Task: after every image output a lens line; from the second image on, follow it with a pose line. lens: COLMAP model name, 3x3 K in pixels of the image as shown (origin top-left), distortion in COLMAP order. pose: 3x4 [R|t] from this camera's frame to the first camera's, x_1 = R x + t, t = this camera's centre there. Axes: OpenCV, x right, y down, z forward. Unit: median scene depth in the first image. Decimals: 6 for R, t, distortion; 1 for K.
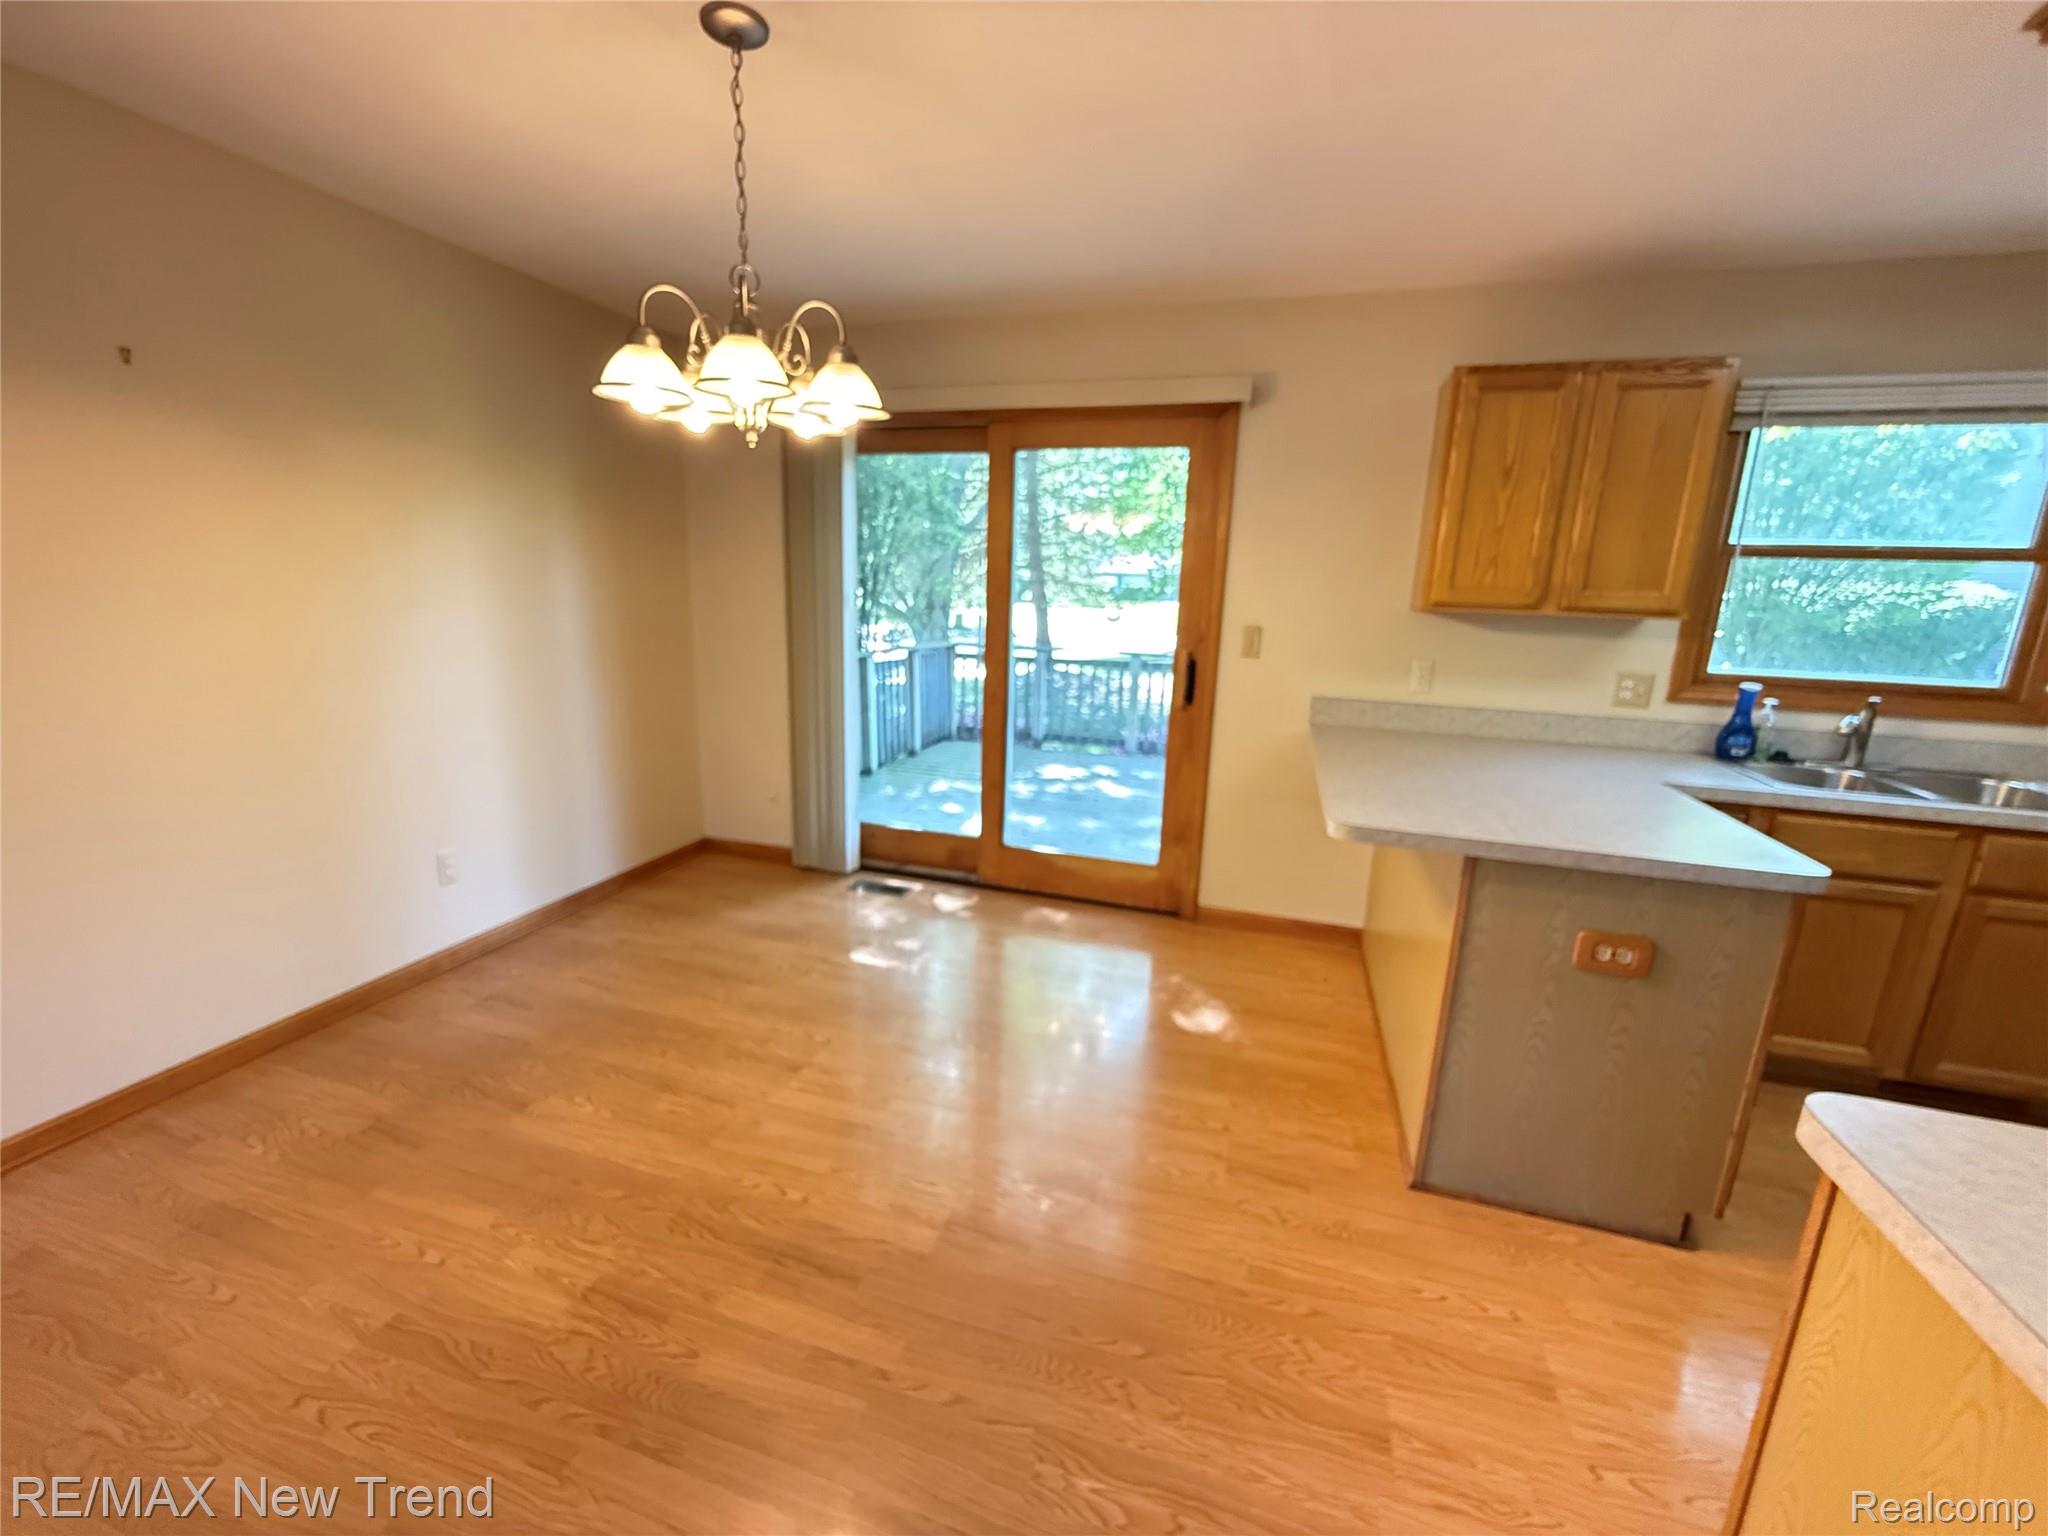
lens RADIAL K [[816.7, 0, 1024.0], [0, 816.7, 768.0], [0, 0, 1]] dist [0.001190, 0.000011]
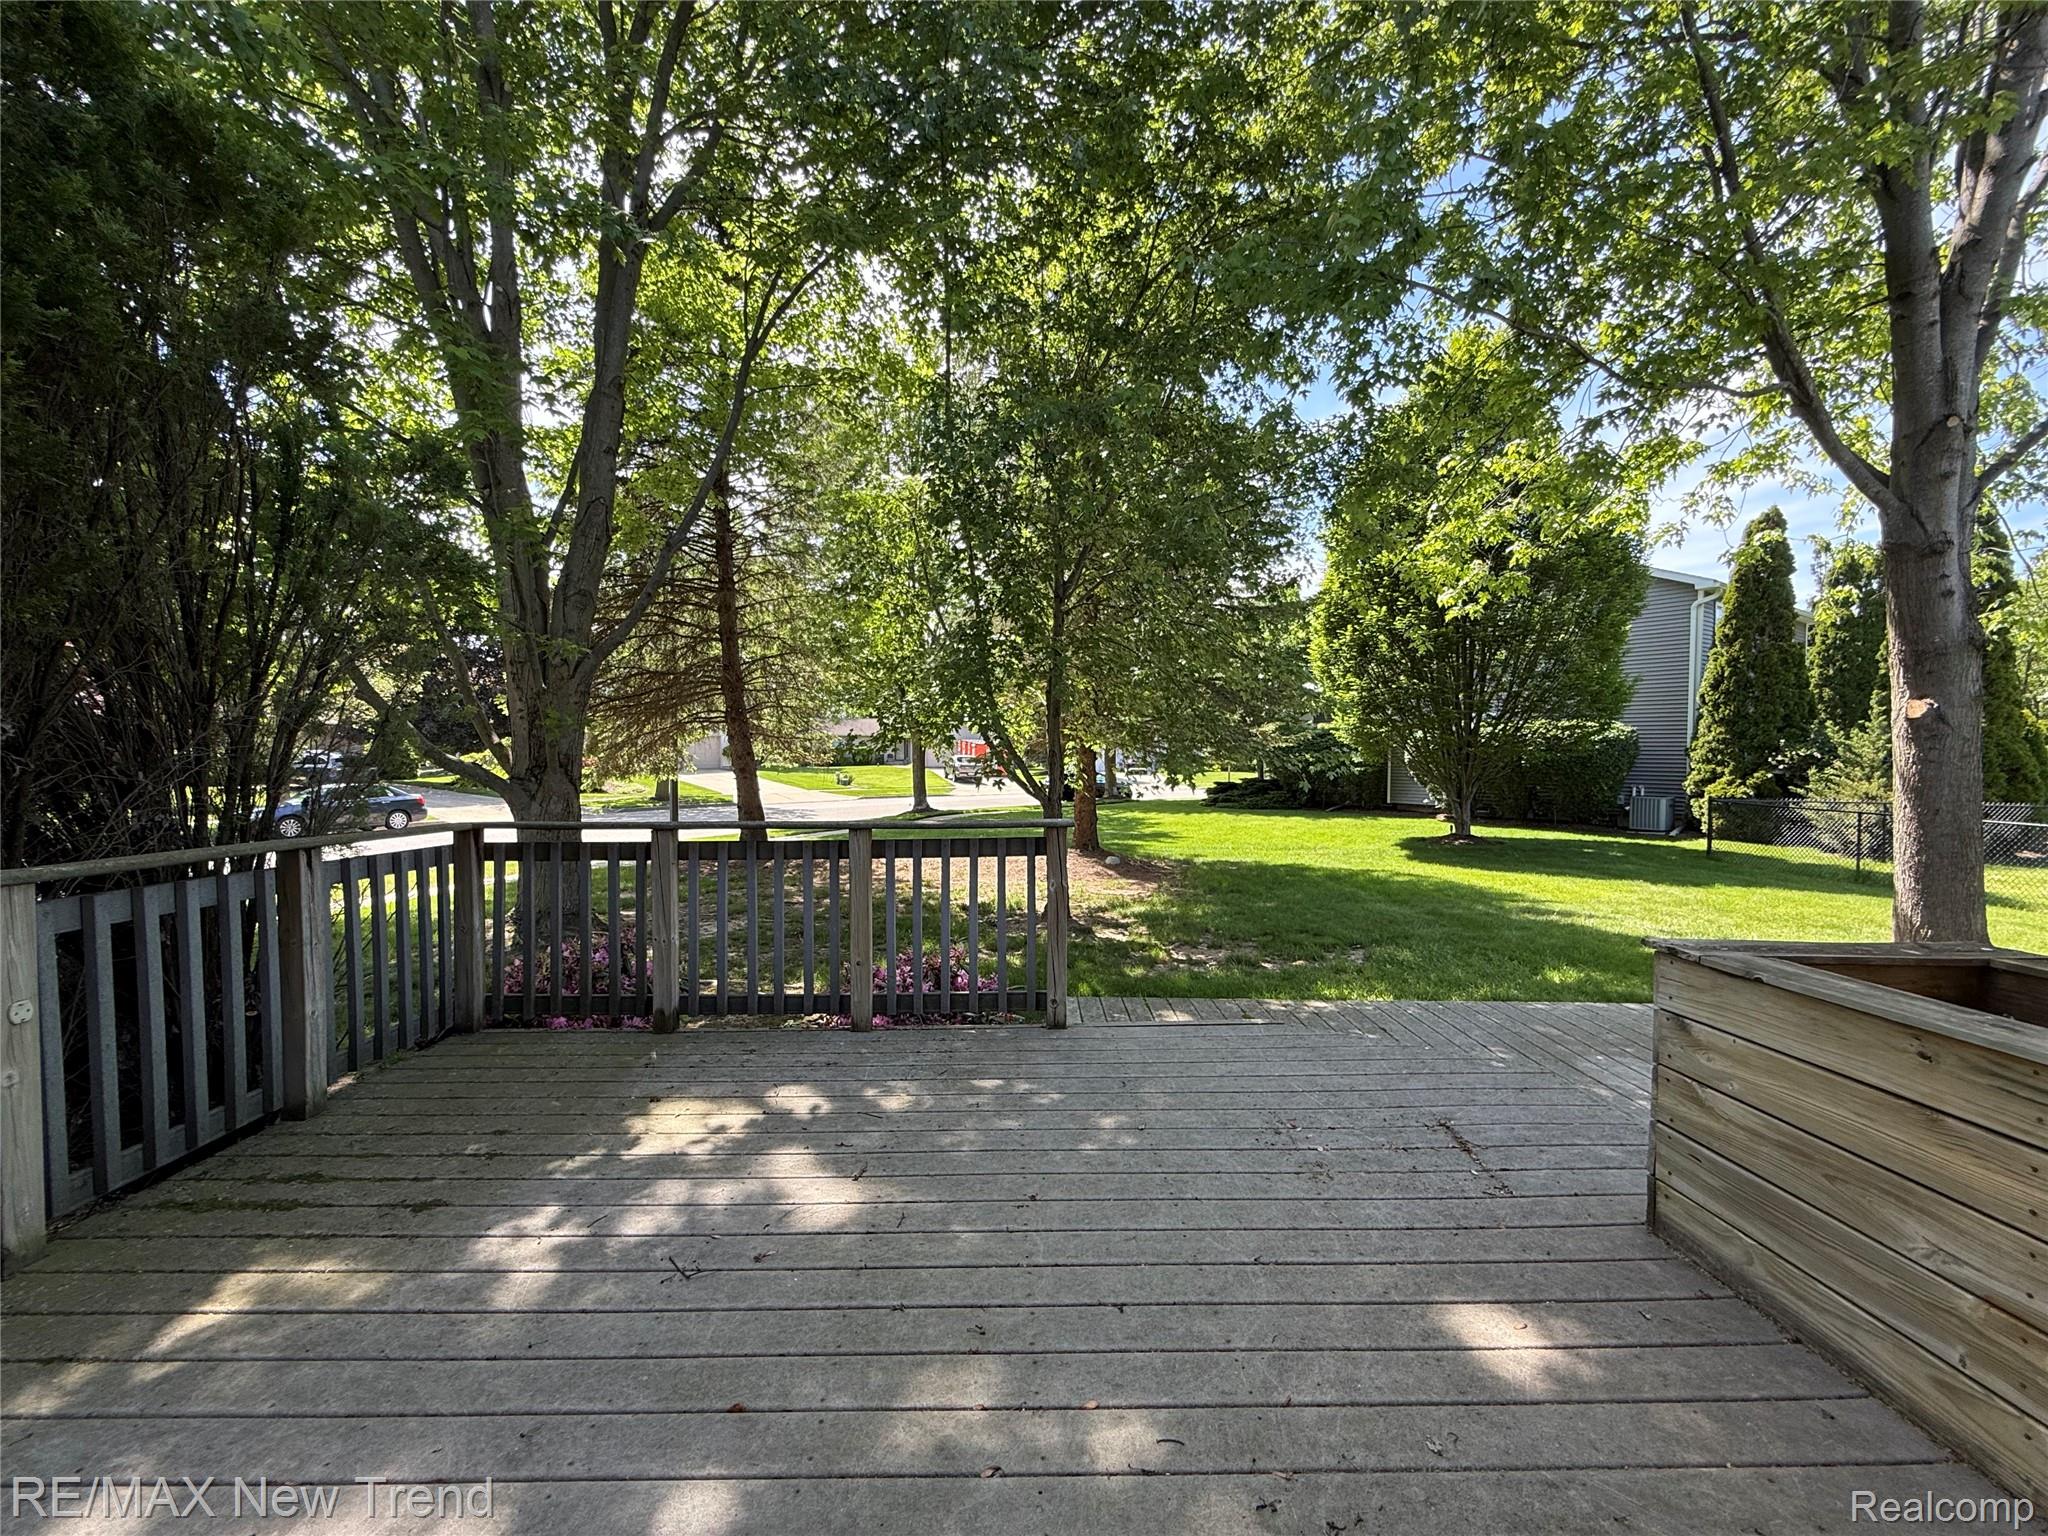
lens RADIAL K [[816.7, 0, 1024.0], [0, 816.7, 768.0], [0, 0, 1]] dist [0.001190, 0.000011]
pose [[0.947596, -0.044965, 0.316292, 0.174452], [0.105299, 0.978681, -0.176337, -0.166474], [-0.301621, 0.200402, 0.932129, 1.107265]]
